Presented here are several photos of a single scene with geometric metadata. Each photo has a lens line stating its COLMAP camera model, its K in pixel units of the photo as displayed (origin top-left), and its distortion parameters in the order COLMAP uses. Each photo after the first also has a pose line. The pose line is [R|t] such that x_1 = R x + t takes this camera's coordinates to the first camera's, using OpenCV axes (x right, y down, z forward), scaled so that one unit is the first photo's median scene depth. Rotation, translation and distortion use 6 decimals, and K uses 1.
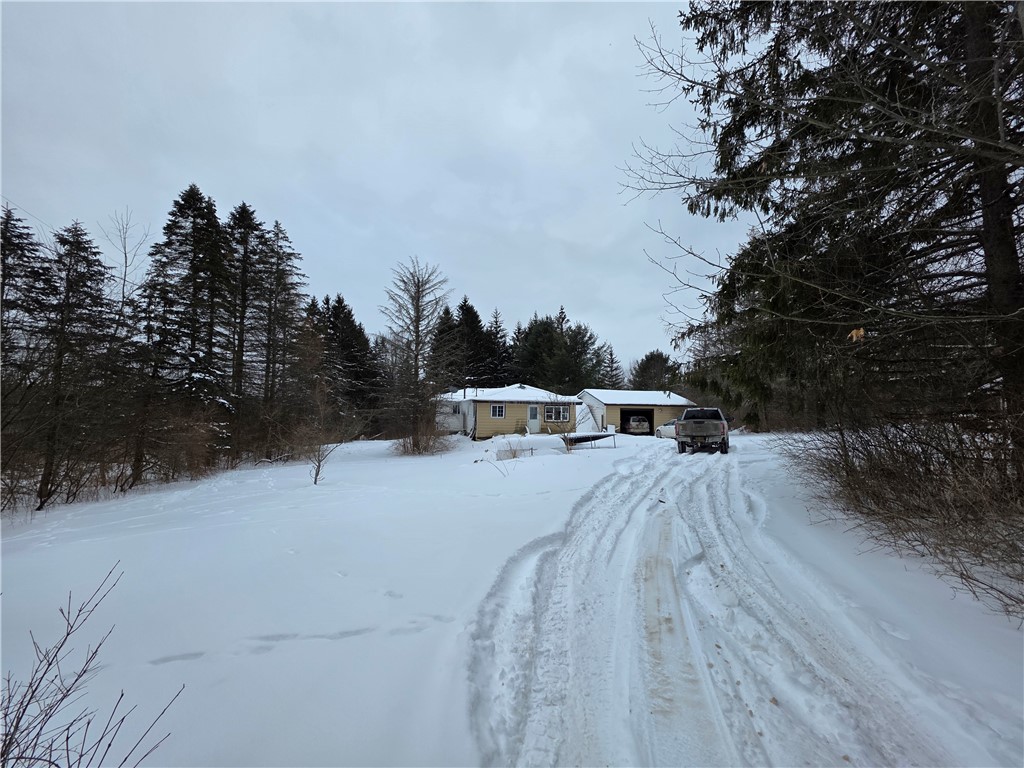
lens RADIAL K [[411.3, 0, 512.0], [0, 411.3, 384.0], [0, 0, 1]] dist [0.006438, -0.000139]
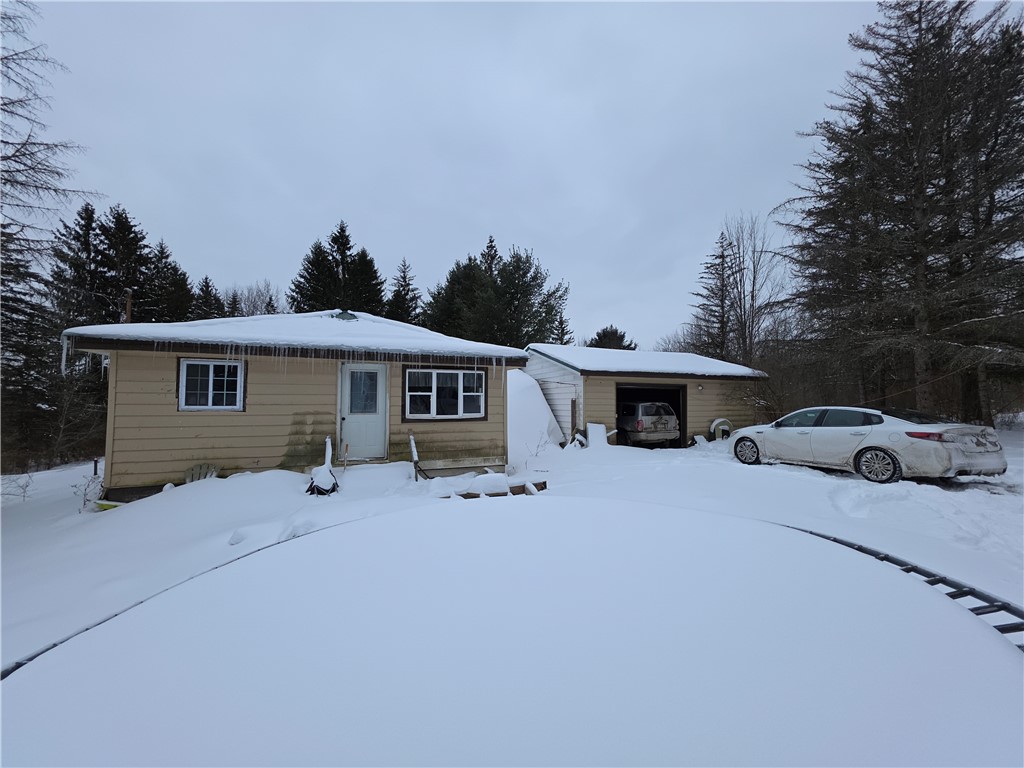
lens RADIAL K [[411.3, 0, 512.0], [0, 411.3, 384.0], [0, 0, 1]] dist [0.006438, -0.000139]
pose [[0.989196, -0.004390, 0.146534, 0.100219], [0.001753, 0.999834, 0.018120, 0.052395], [-0.146589, -0.017667, 0.989040, 0.606978]]
